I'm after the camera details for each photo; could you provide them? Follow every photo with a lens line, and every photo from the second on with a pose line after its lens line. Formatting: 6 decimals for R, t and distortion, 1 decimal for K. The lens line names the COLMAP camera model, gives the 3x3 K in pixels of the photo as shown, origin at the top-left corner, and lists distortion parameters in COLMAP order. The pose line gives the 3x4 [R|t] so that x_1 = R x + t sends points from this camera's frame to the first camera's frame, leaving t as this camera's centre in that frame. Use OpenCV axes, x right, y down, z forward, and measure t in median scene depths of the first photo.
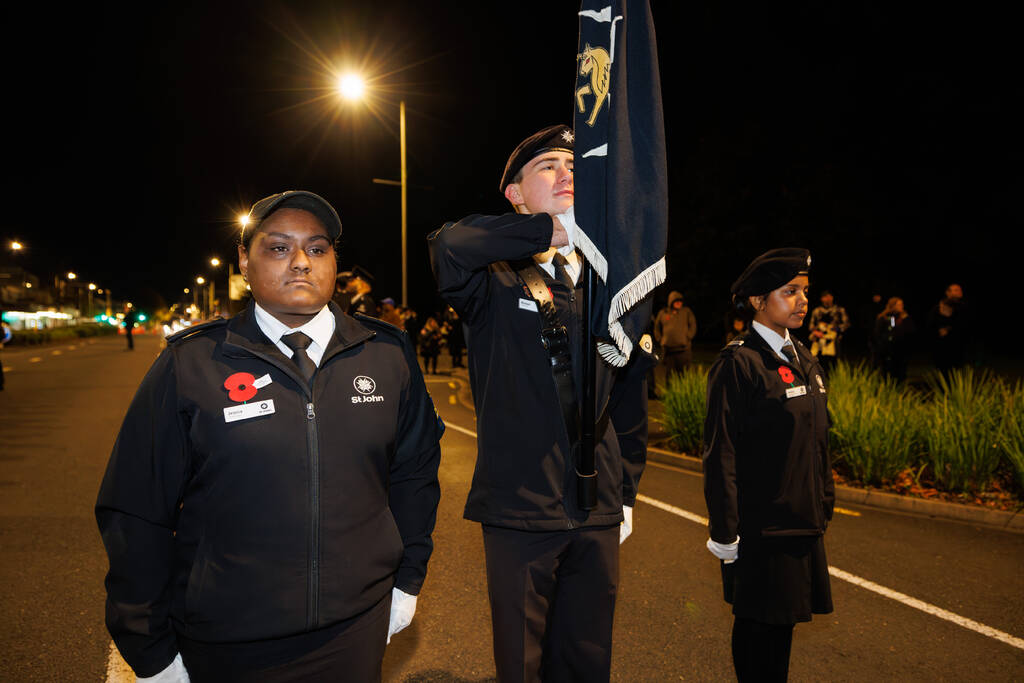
lens RADIAL K [[417.8, 0, 512.0], [0, 417.8, 341.5], [0, 0, 1]] dist [0.017357, -0.000204]
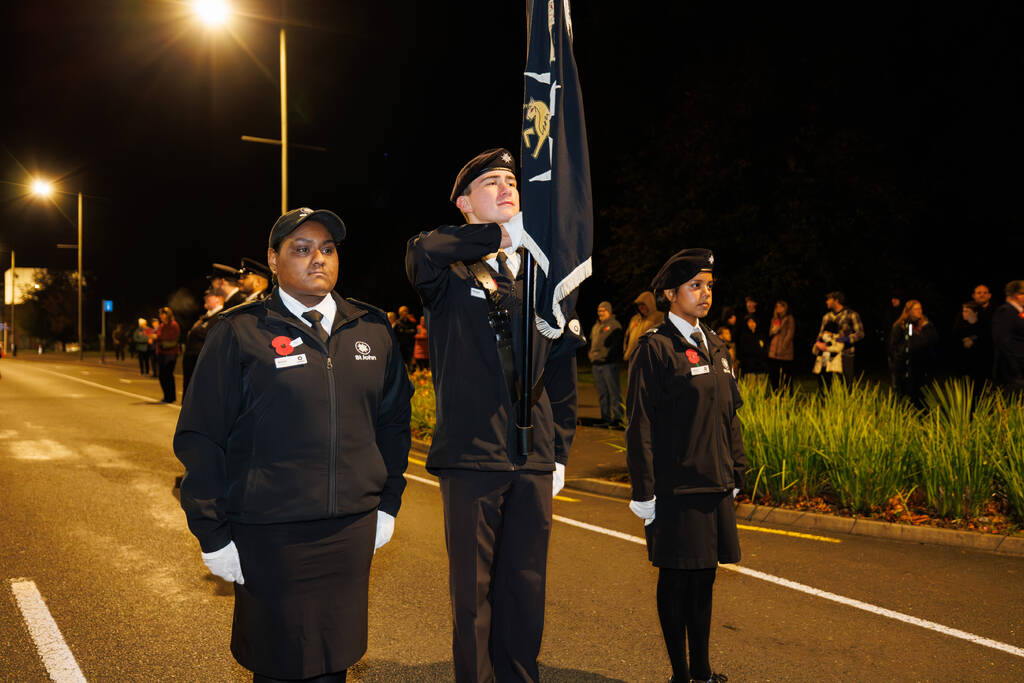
lens RADIAL K [[755.3, 0, 512.0], [0, 755.3, 341.5], [0, 0, 1]] dist [0.107486, 0.001898]
pose [[0.991438, -0.003806, 0.130522, -0.144017], [0.011990, 0.998006, -0.061973, 0.183521], [-0.130026, 0.063007, 0.989507, -1.162444]]
